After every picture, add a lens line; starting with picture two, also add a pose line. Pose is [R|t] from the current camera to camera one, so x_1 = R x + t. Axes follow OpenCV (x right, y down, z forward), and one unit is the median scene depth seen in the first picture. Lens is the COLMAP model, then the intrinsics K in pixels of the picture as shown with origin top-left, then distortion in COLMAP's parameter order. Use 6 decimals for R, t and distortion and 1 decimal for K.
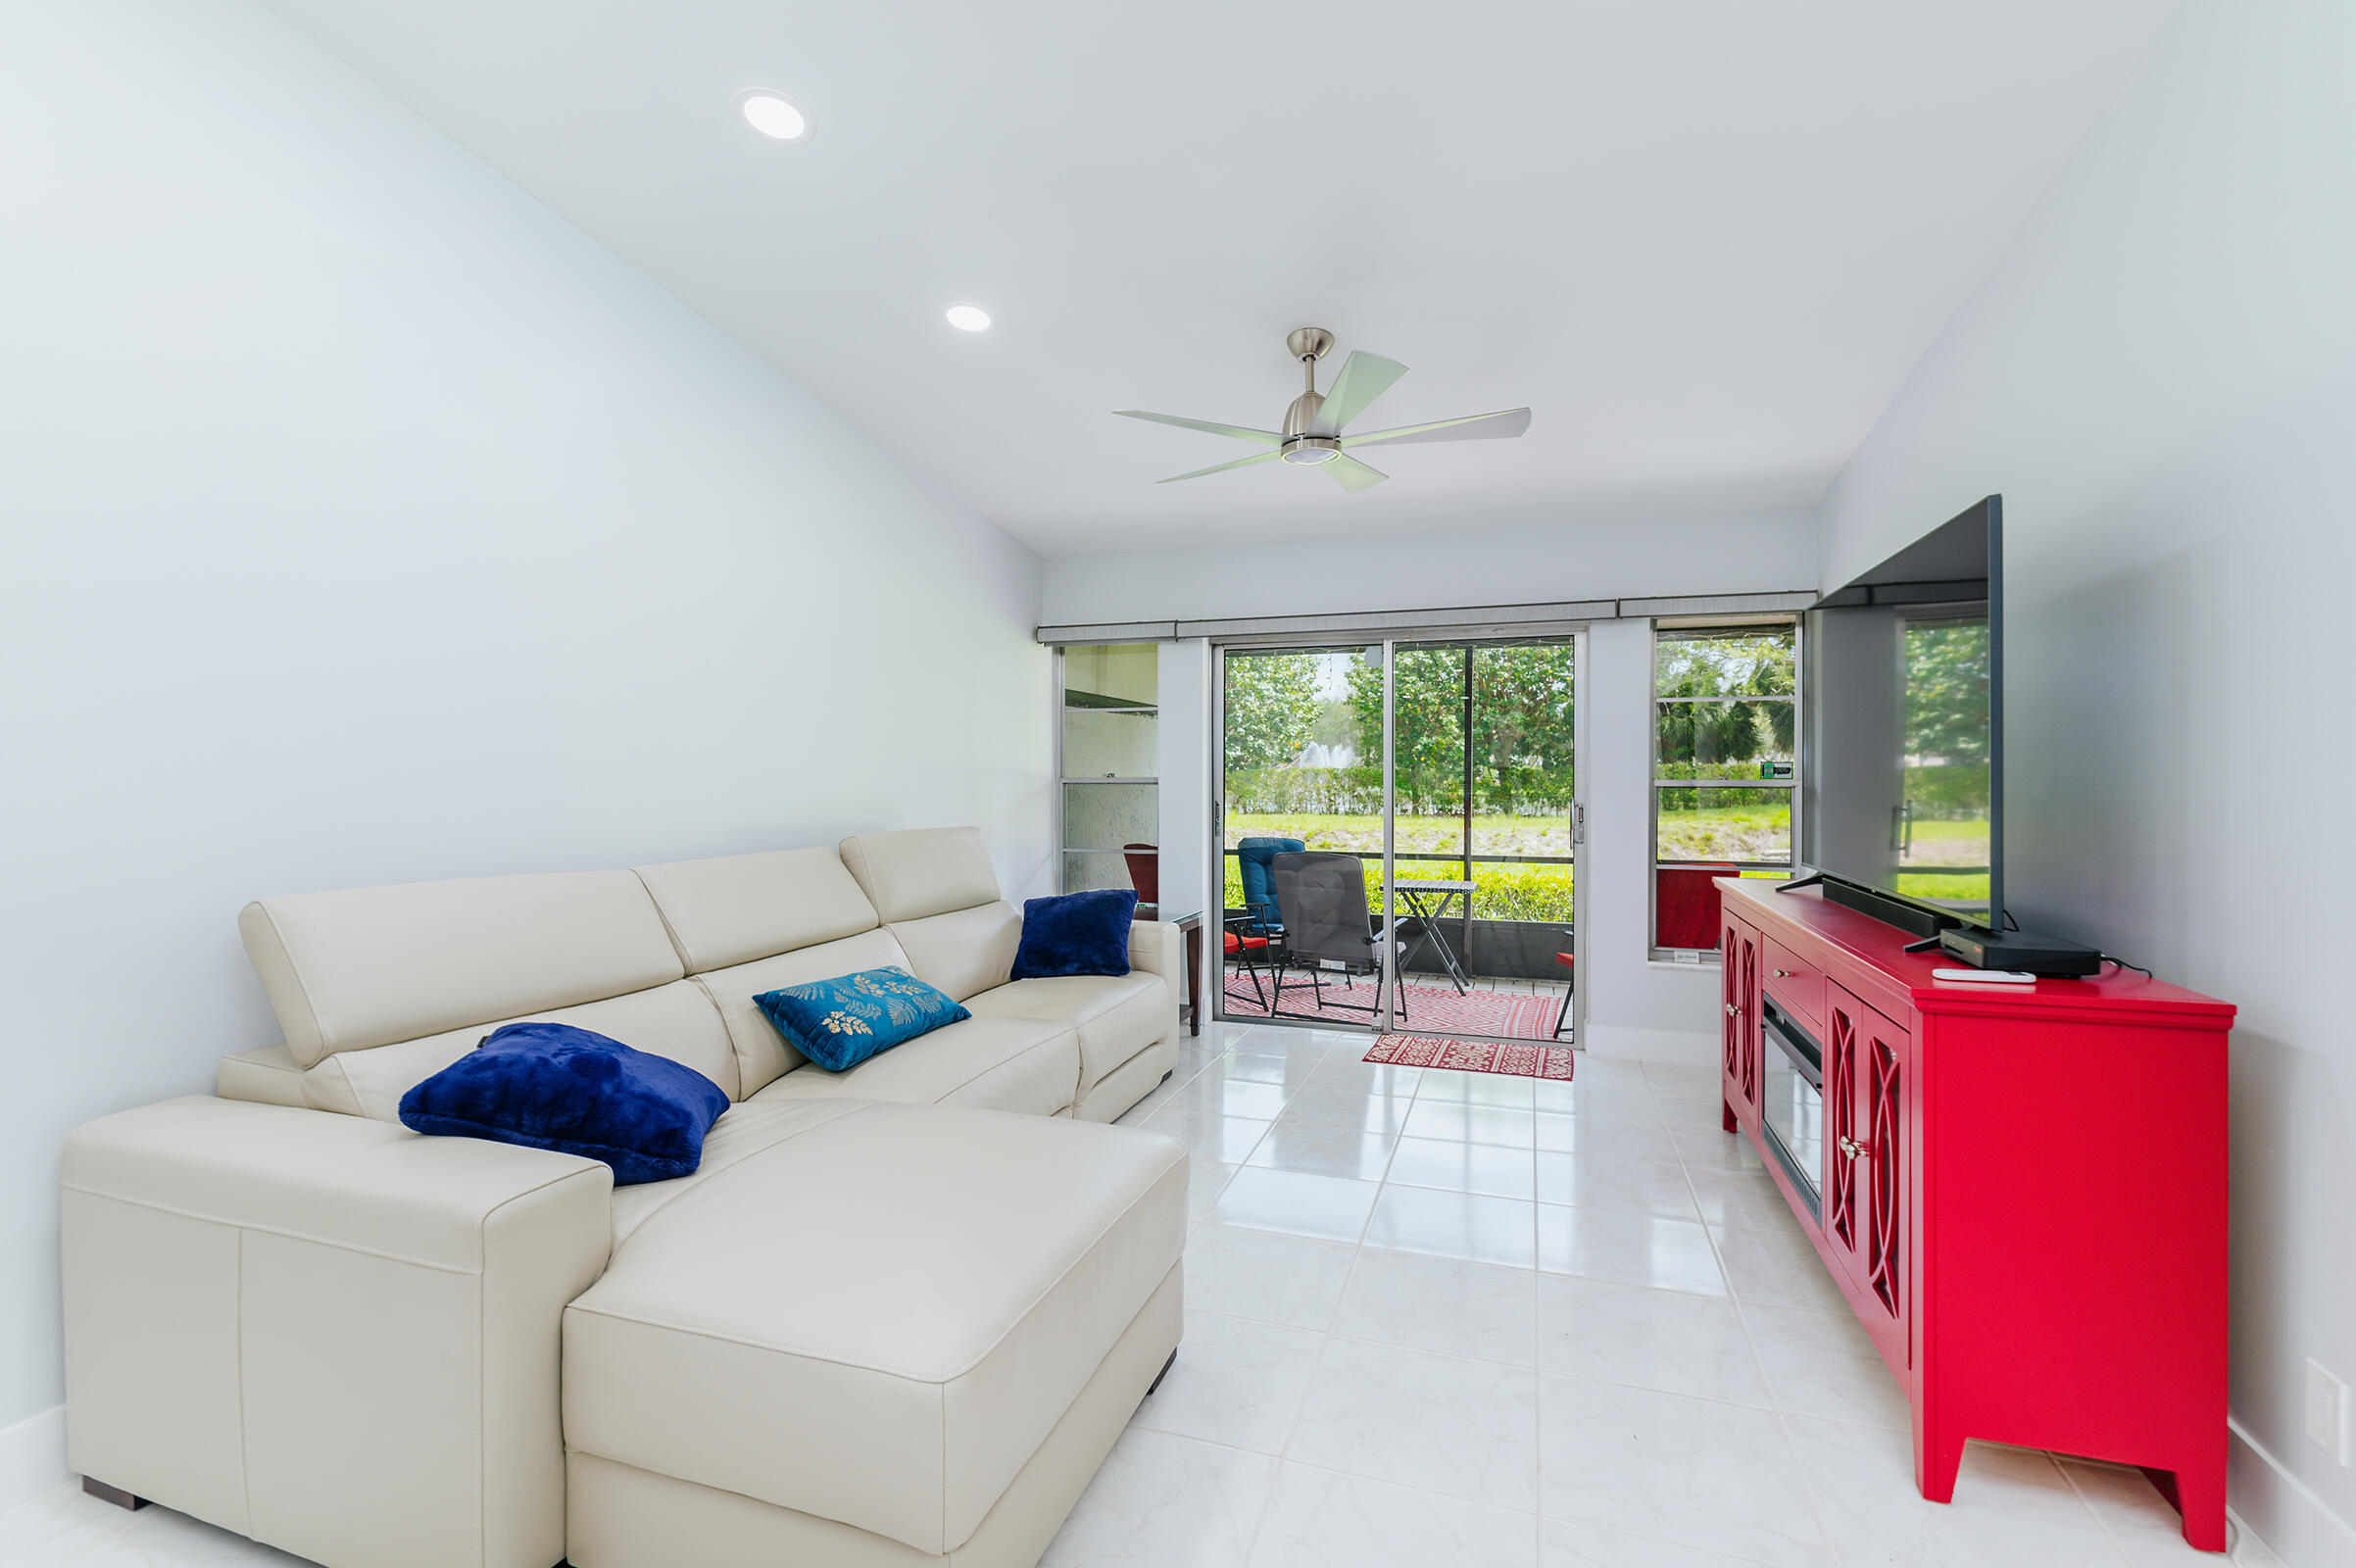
lens RADIAL K [[1018.1, 0, 1179.4], [0, 1018.1, 743.3], [0, 0, 1]] dist [0.001259, -0.000068]
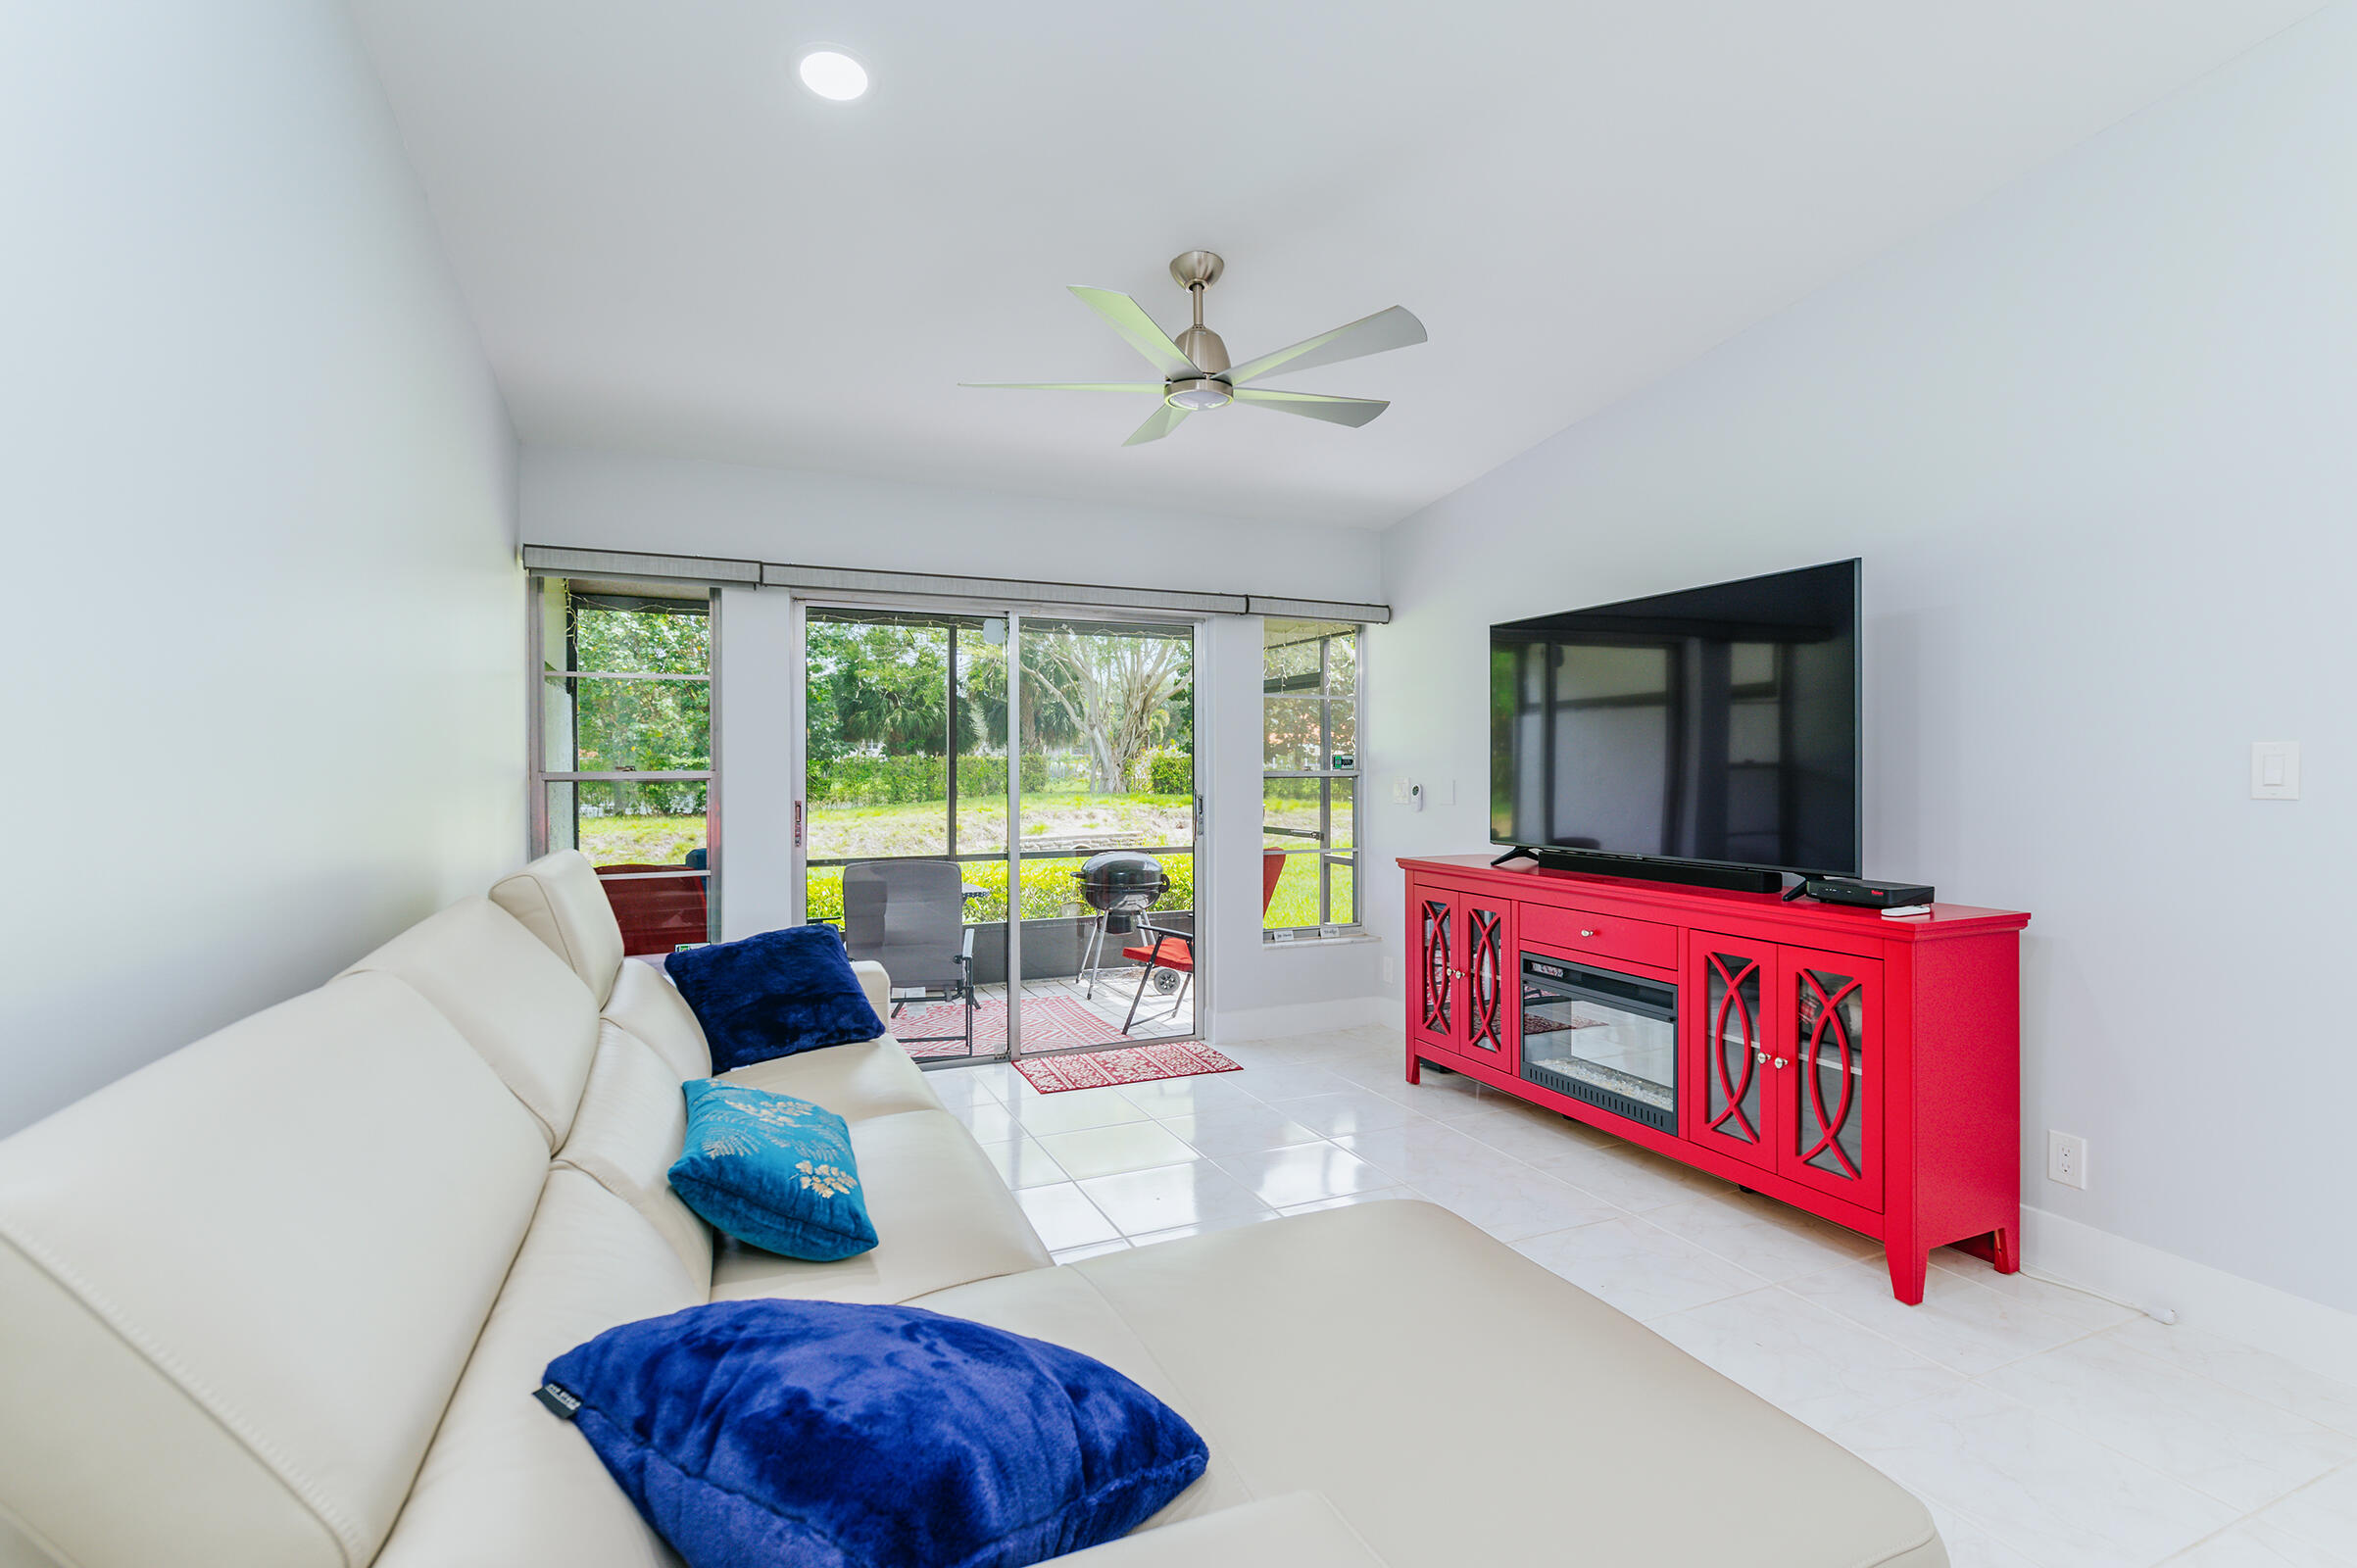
lens RADIAL K [[1083.7, 0, 1180.5], [0, 1083.7, 731.3], [0, 0, 1]] dist [0.000738, 0.000014]
pose [[0.740067, 0.019758, 0.672243, -0.271241], [-0.018386, 0.999789, -0.009143, 0.005730], [-0.672282, -0.005593, 0.740274, 0.175431]]
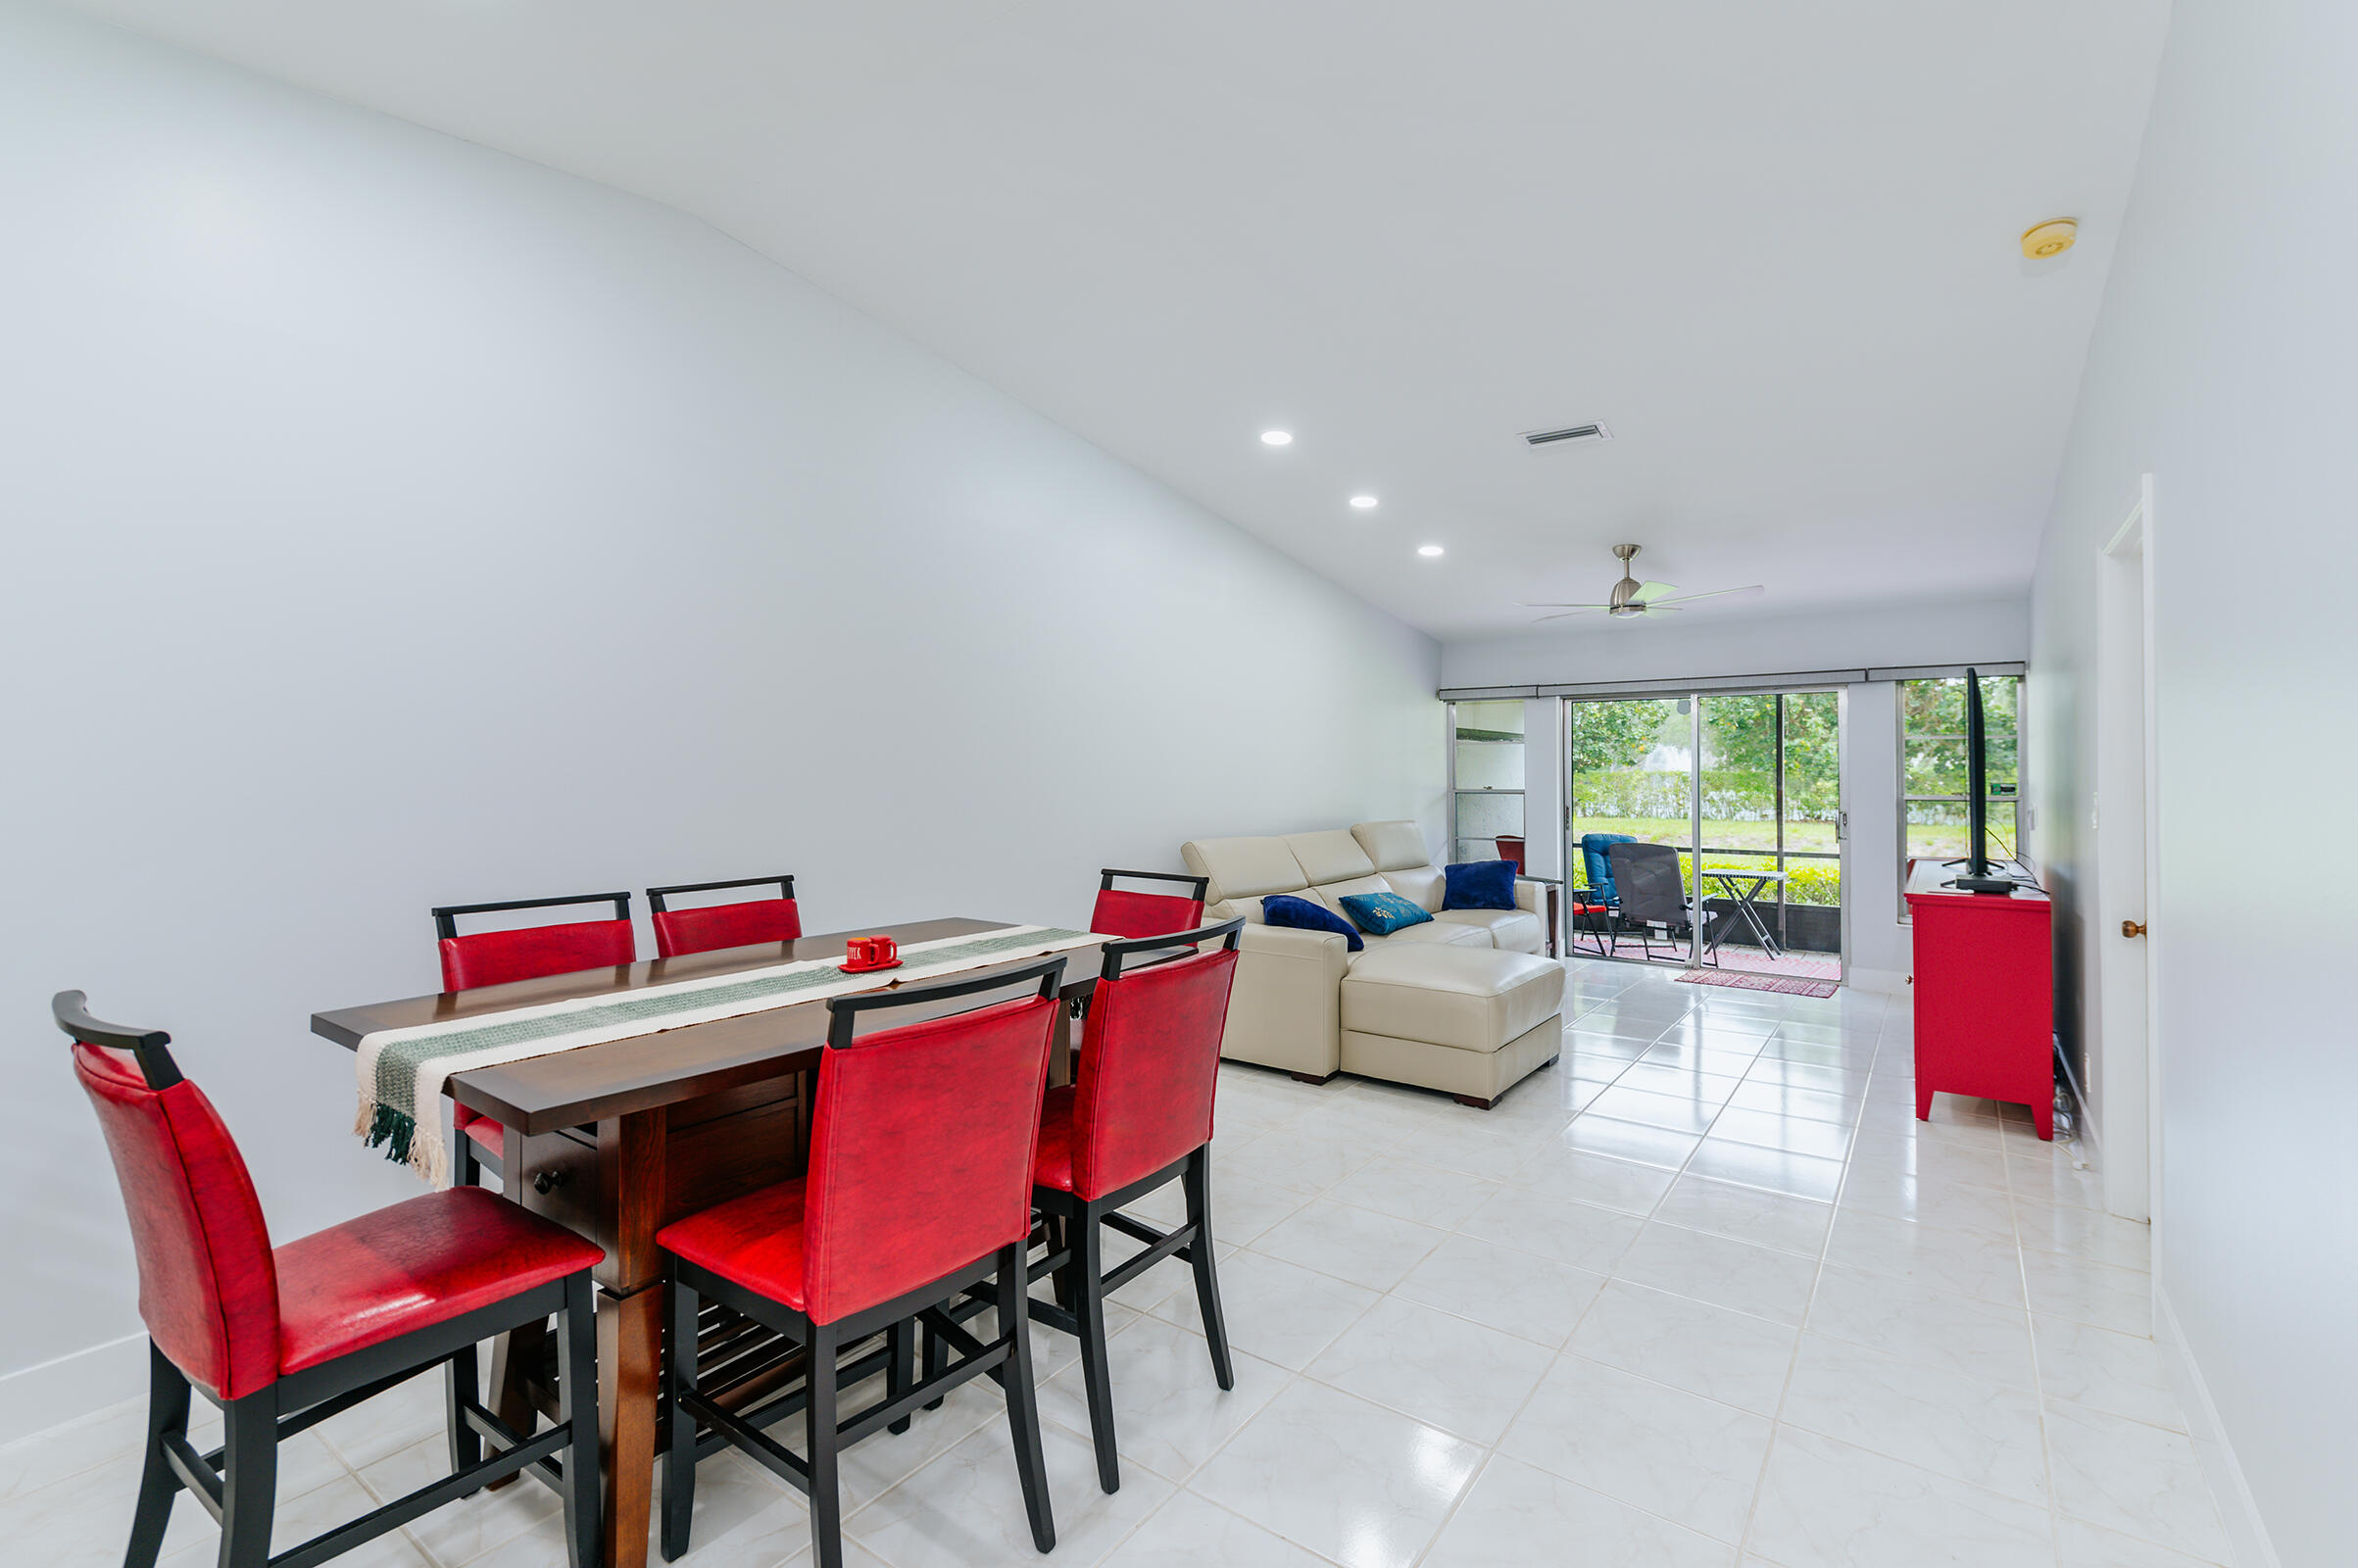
lens RADIAL K [[1018.9, 0, 1180.4], [0, 1018.9, 743.3], [0, 0, 1]] dist [0.001259, -0.000068]
pose [[0.951703, -0.008705, -0.306897, -0.038167], [0.008477, 0.999962, -0.002075, -0.031646], [0.306904, -0.000627, 0.951740, -0.506905]]
